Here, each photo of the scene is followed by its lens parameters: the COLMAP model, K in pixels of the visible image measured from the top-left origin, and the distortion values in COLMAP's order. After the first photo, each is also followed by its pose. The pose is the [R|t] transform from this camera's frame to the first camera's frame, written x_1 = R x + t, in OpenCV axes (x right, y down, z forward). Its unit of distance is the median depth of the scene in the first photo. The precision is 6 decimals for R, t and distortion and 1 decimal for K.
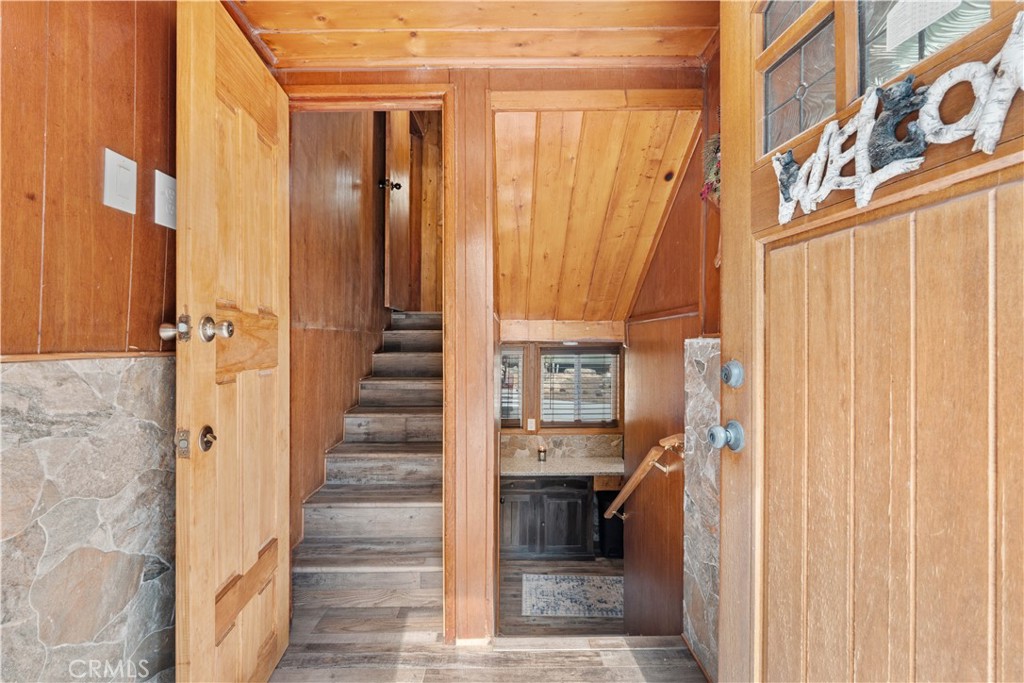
lens RADIAL K [[454.9, 0, 510.1], [0, 454.9, 340.8], [0, 0, 1]] dist [-0.001218, 0.000074]
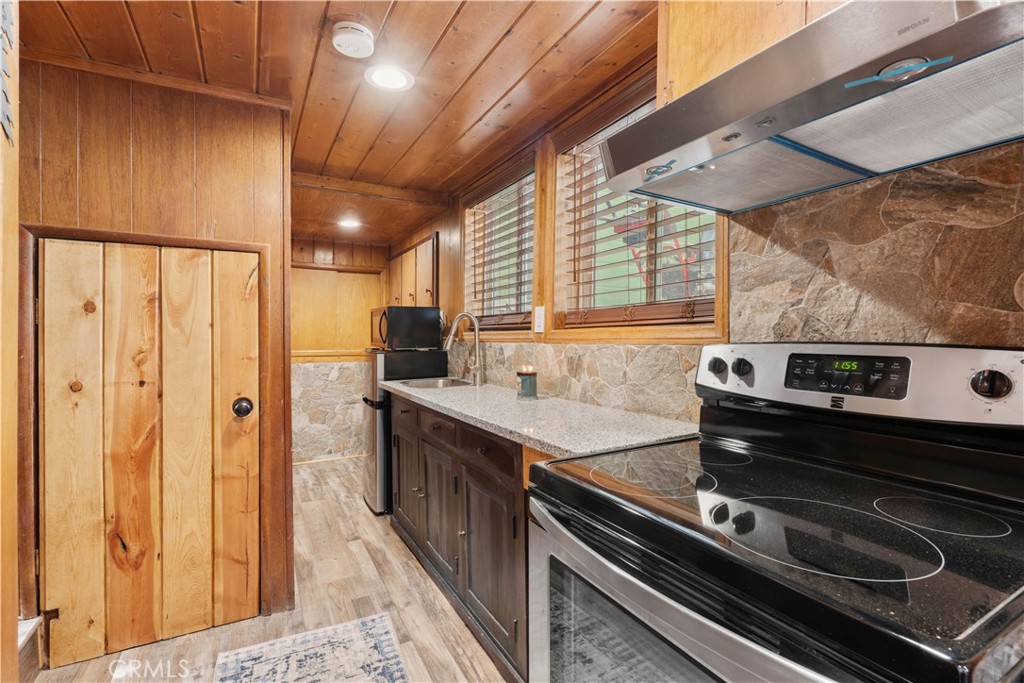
lens RADIAL K [[481.3, 0, 510.7], [0, 481.3, 340.2], [0, 0, 1]] dist [-0.000913, -0.000063]
pose [[0.473157, 0.005179, -0.880963, 0.443081], [0.002501, 0.999971, 0.007222, 0.201483], [0.880975, -0.005620, 0.473130, 0.755975]]
